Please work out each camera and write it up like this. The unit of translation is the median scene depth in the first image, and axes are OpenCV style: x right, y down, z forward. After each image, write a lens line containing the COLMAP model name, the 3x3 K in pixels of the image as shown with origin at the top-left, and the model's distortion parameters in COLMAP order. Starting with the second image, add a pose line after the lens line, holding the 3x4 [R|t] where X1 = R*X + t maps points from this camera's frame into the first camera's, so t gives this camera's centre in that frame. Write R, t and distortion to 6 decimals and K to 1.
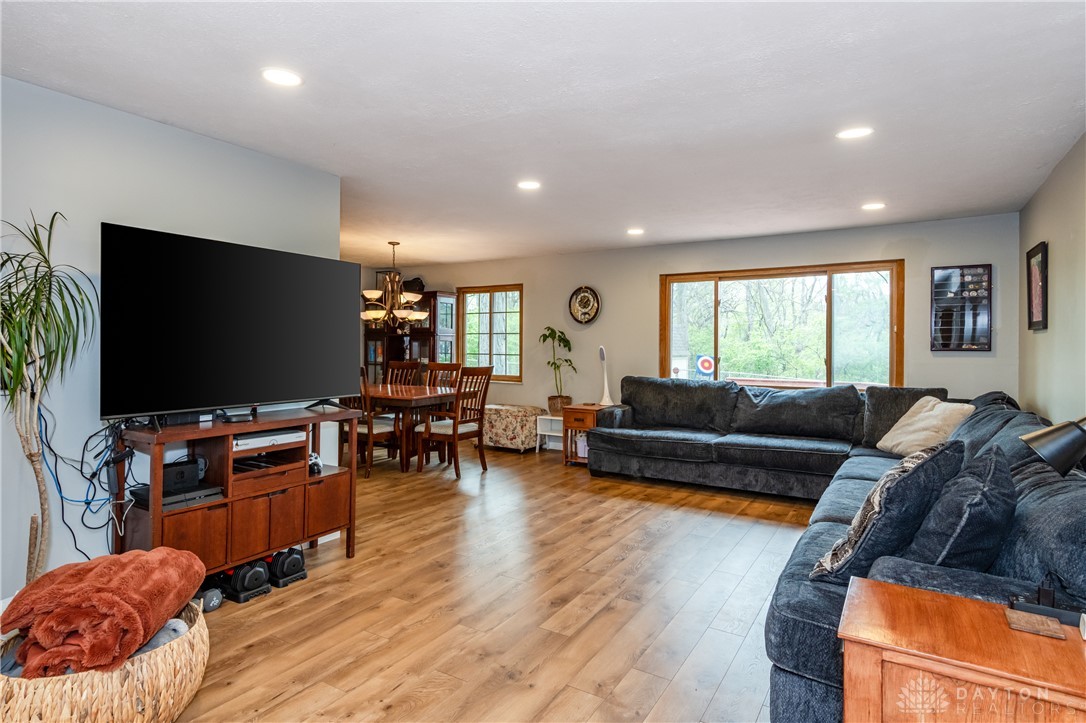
lens RADIAL K [[534.3, 0, 543.0], [0, 534.3, 361.5], [0, 0, 1]] dist [0.002774, -0.000397]
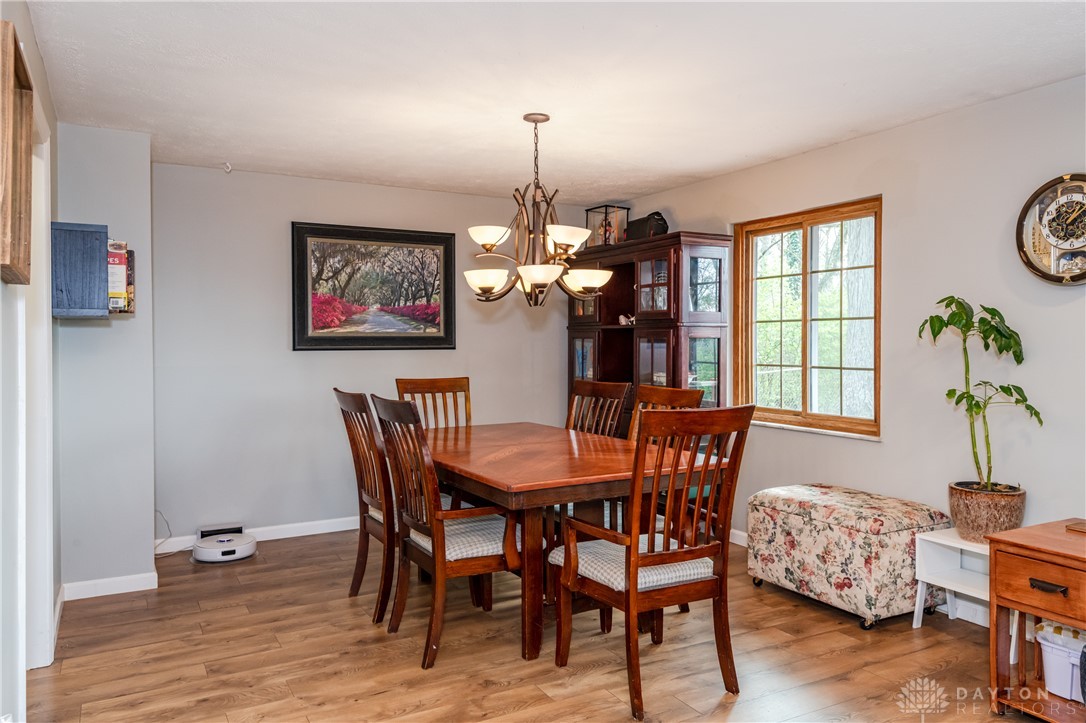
lens RADIAL K [[717.9, 0, 541.1], [0, 717.9, 349.8], [0, 0, 1]] dist [0.018030, -0.002411]
pose [[0.851567, -0.000491, -0.524246, 0.031571], [-0.013040, 0.999670, -0.022118, -0.013118], [0.524084, 0.025671, 0.851280, 0.421496]]
